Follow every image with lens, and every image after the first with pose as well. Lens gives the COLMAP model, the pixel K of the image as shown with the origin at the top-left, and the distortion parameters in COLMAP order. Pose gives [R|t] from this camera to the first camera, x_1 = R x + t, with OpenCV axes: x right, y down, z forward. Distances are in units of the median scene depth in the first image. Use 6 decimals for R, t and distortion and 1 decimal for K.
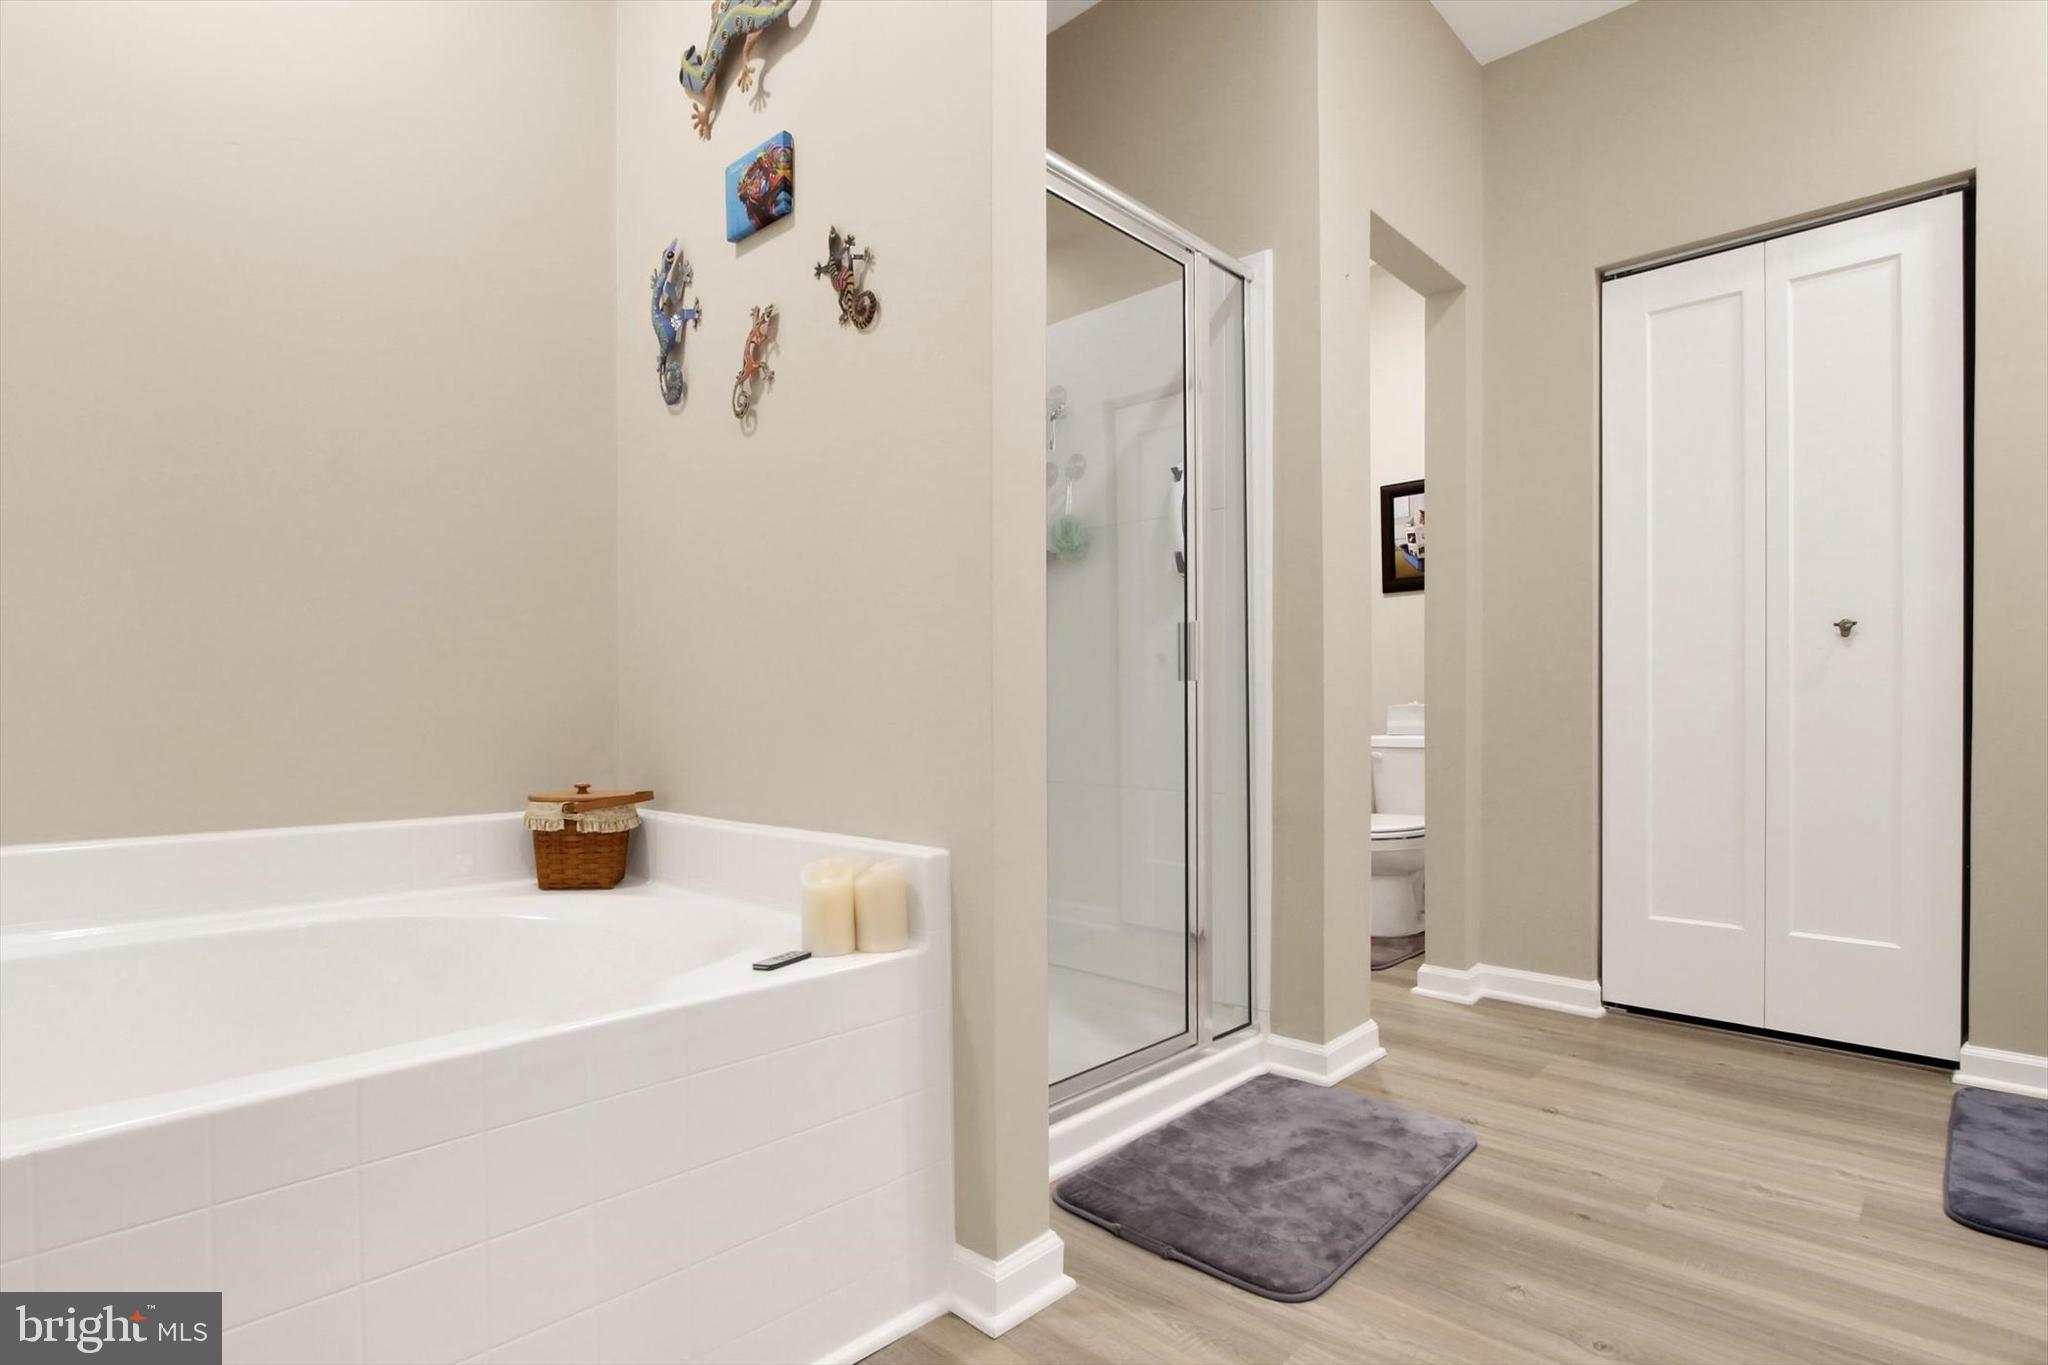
lens RADIAL K [[1012.7, 0, 1016.7], [0, 1012.7, 714.0], [0, 0, 1]] dist [-0.009256, -0.002926]
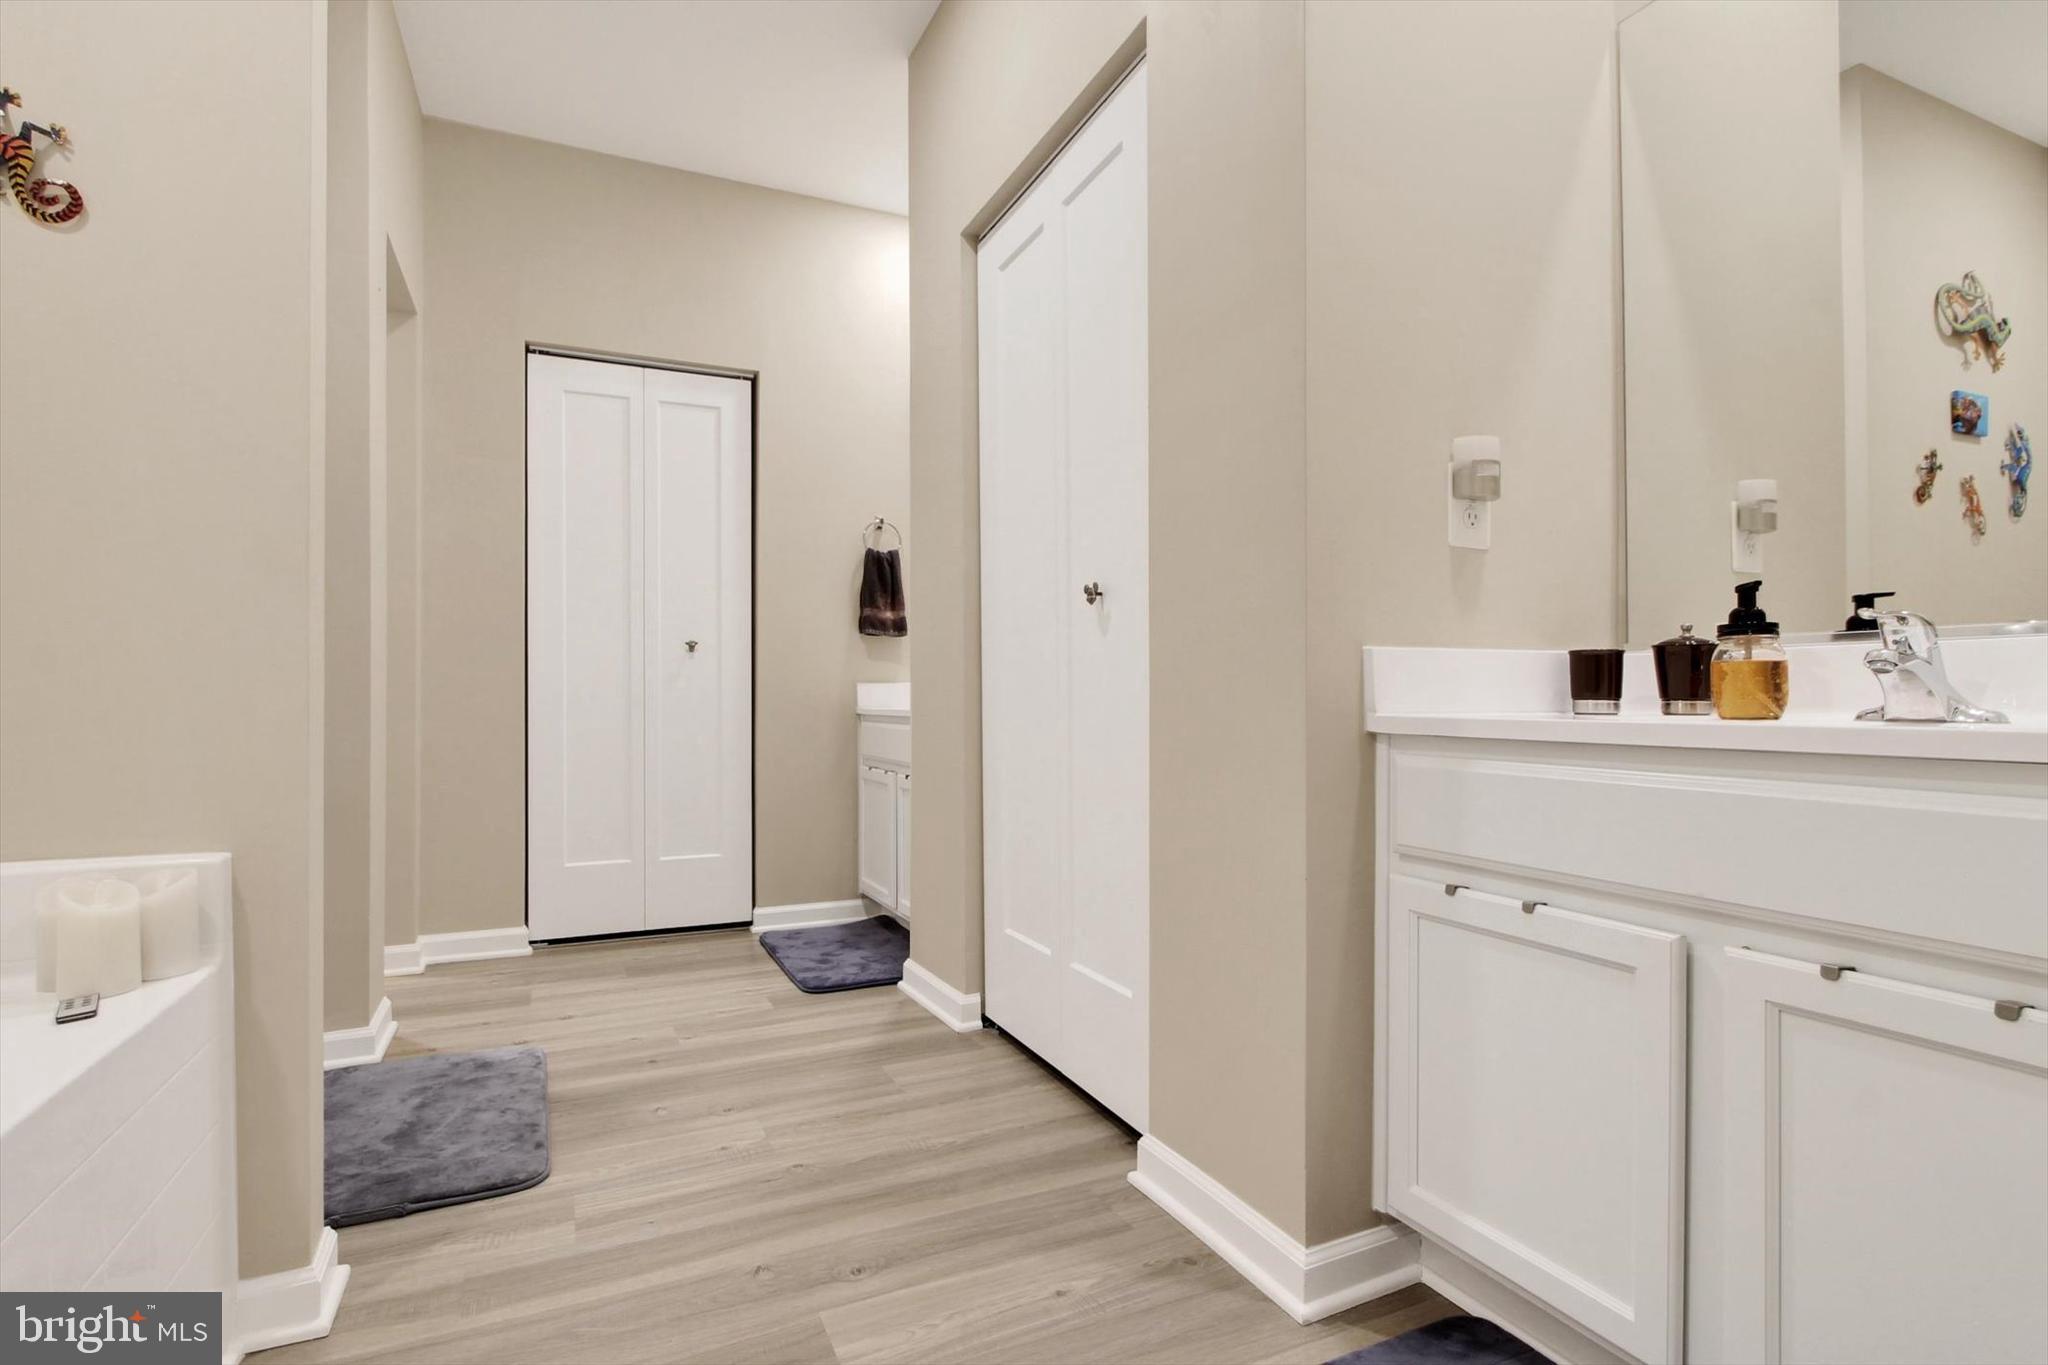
lens RADIAL K [[992.6, 0, 1026.6], [0, 992.6, 691.0], [0, 0, 1]] dist [-0.017532, 0.000975]
pose [[0.365460, 0.009679, 0.930777, -0.463005], [0.007260, 0.999886, -0.013248, 0.003752], [-0.930799, 0.011599, 0.365348, 0.003156]]
